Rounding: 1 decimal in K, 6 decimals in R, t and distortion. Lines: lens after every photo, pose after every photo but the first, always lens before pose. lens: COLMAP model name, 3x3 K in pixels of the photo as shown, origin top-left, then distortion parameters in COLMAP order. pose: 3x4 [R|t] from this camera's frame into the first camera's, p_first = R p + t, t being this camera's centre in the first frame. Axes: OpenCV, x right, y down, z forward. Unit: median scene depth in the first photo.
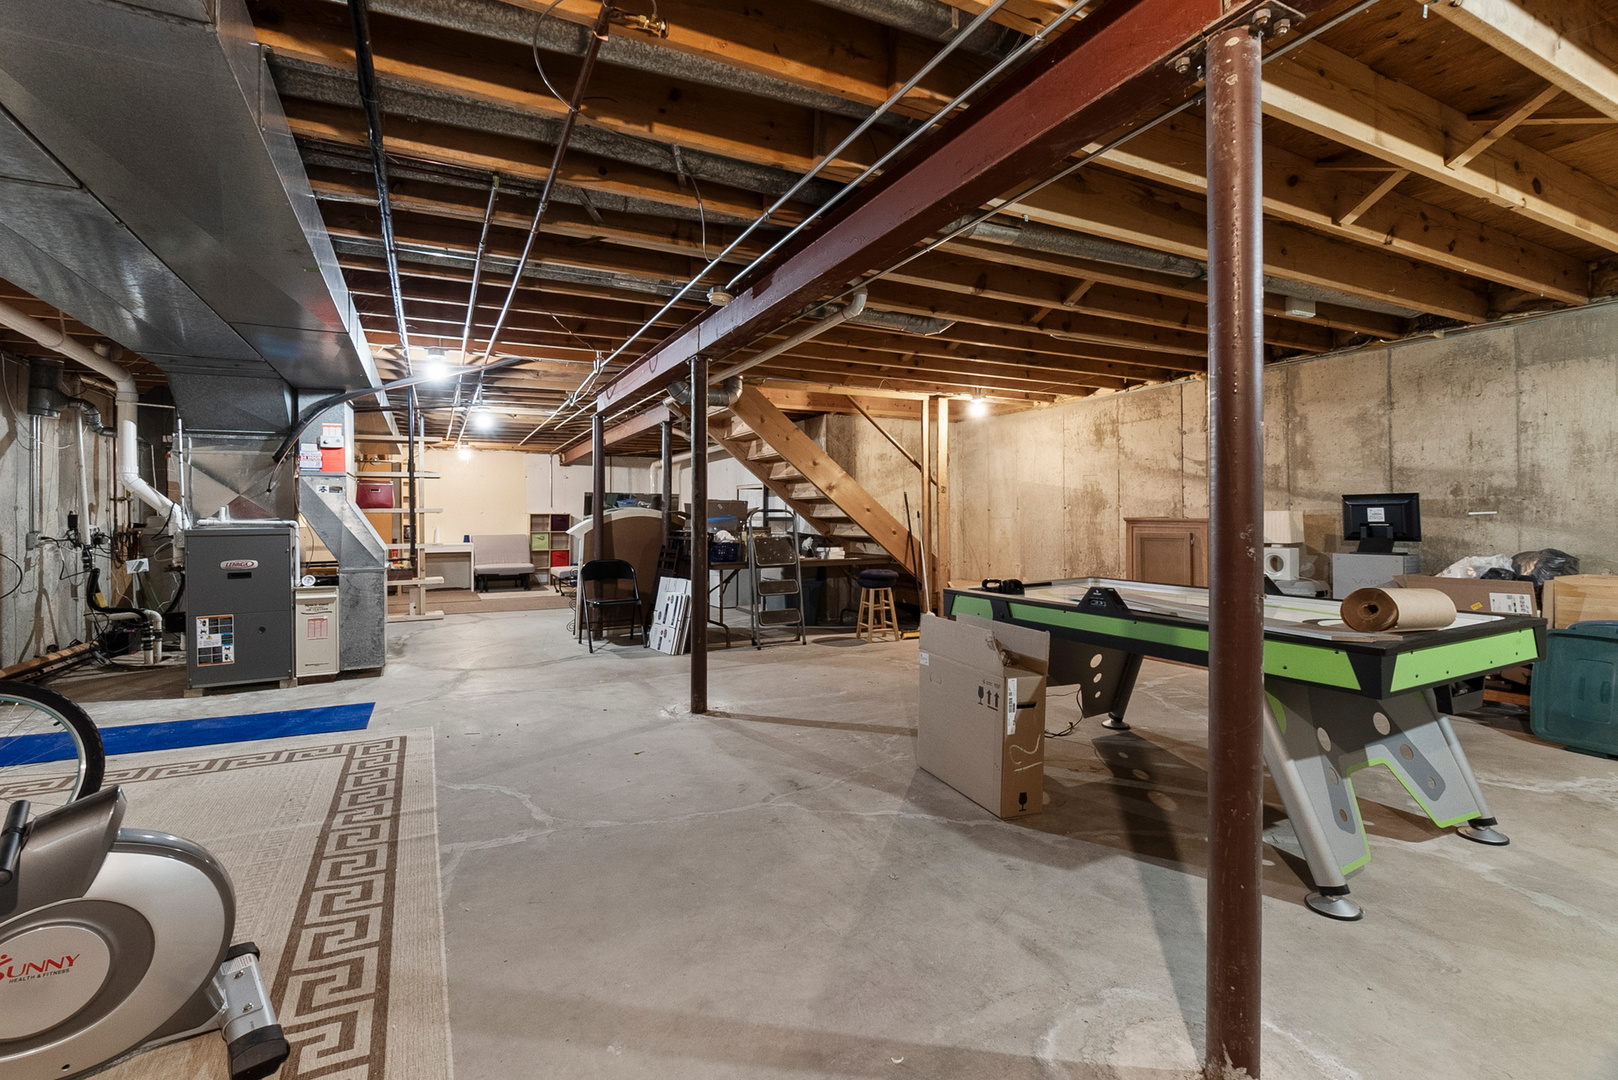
lens RADIAL K [[704.9, 0, 812.6], [0, 704.9, 519.5], [0, 0, 1]] dist [-0.008613, 0.001079]
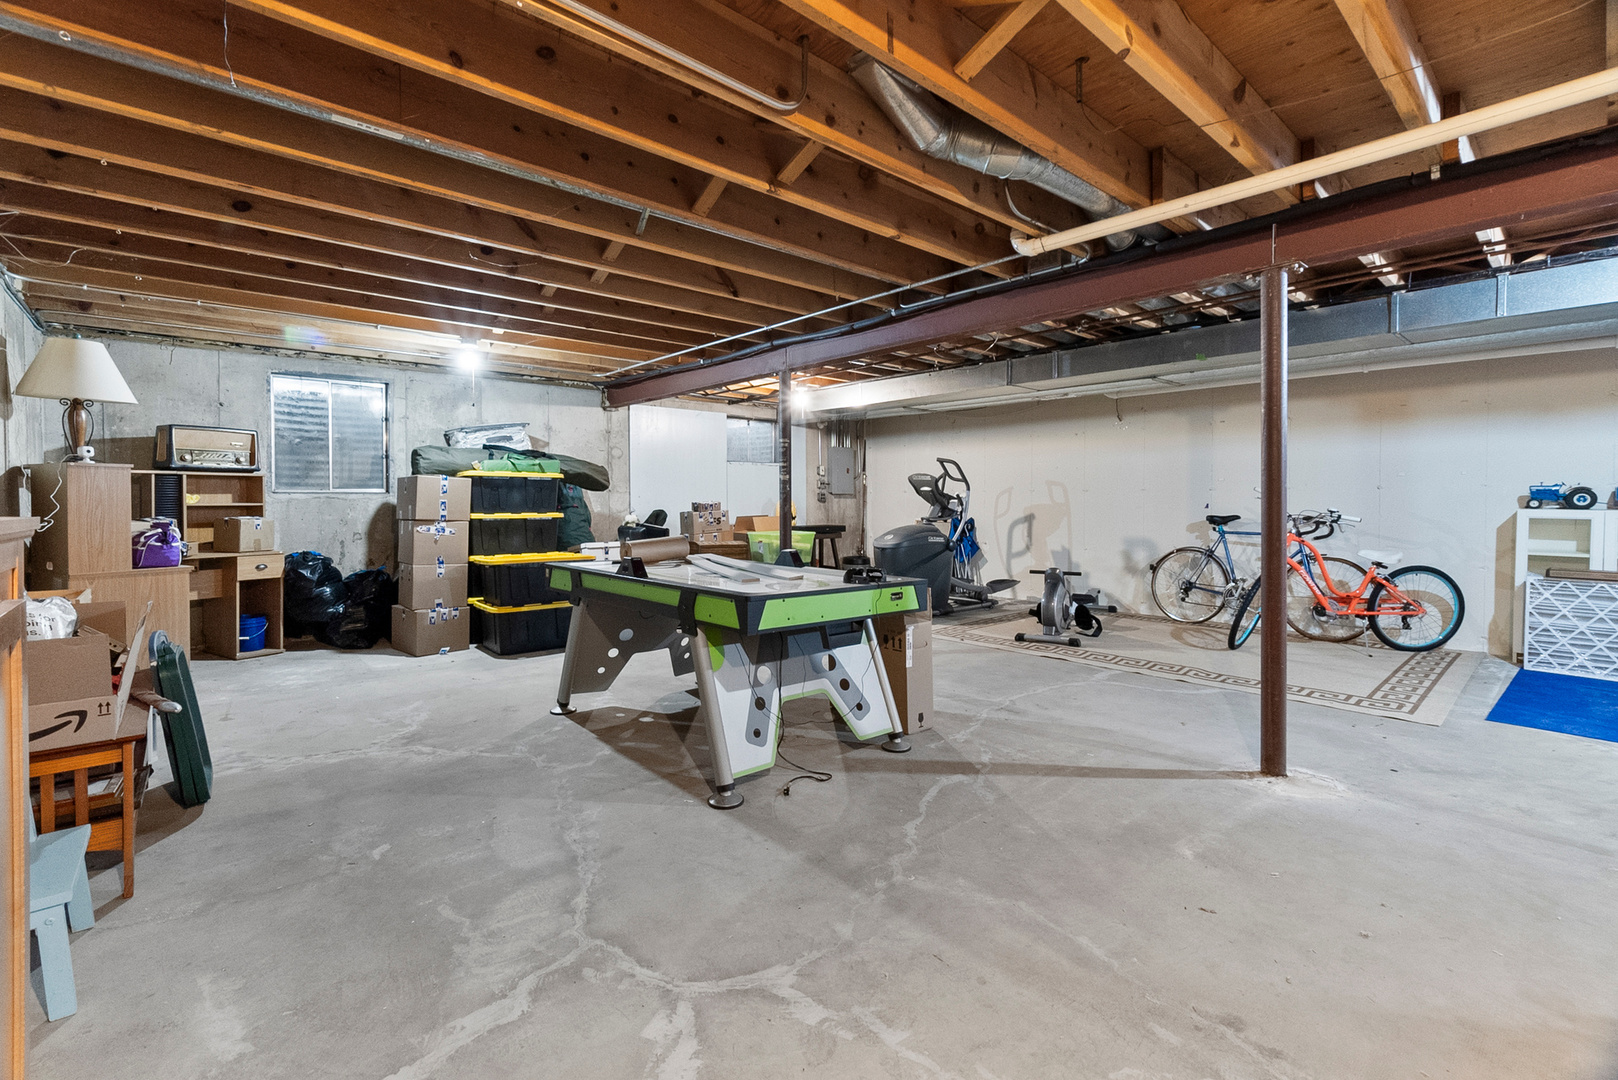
lens RADIAL K [[704.9, 0, 812.6], [0, 704.9, 519.5], [0, 0, 1]] dist [-0.008613, 0.001079]
pose [[-0.967203, 0.011246, -0.253755, 0.536630], [0.005510, 0.999713, 0.023303, -0.011468], [0.253944, 0.021141, -0.966988, 1.760012]]
